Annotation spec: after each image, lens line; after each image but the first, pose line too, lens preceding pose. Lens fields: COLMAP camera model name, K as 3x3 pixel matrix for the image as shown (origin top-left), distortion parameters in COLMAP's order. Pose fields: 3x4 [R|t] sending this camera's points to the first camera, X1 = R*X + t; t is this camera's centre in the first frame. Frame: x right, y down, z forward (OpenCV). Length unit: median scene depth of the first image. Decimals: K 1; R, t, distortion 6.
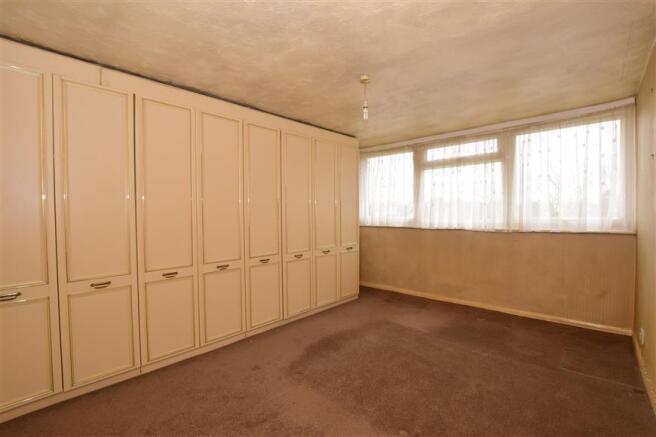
lens RADIAL K [[272.3, 0, 328.0], [0, 272.3, 218.5], [0, 0, 1]] dist [-0.000959, -0.000188]
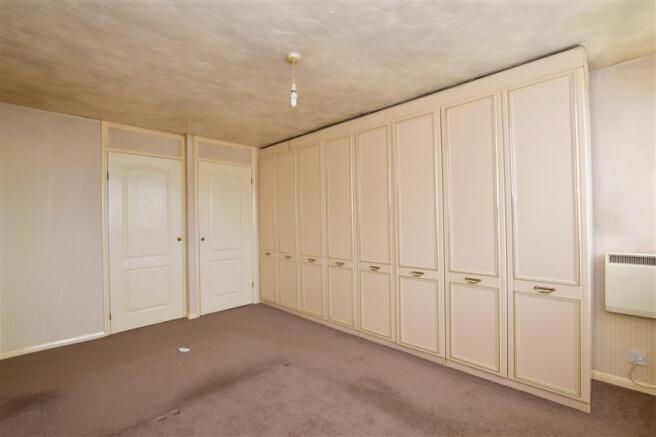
lens RADIAL K [[310.1, 0, 328.0], [0, 310.1, 218.5], [0, 0, 1]] dist [-0.001280, -0.000573]
pose [[0.003501, 0.004351, -0.999984, 0.606307], [-0.005357, 0.999976, 0.004332, -0.015315], [0.999980, 0.005342, 0.003524, 0.591384]]
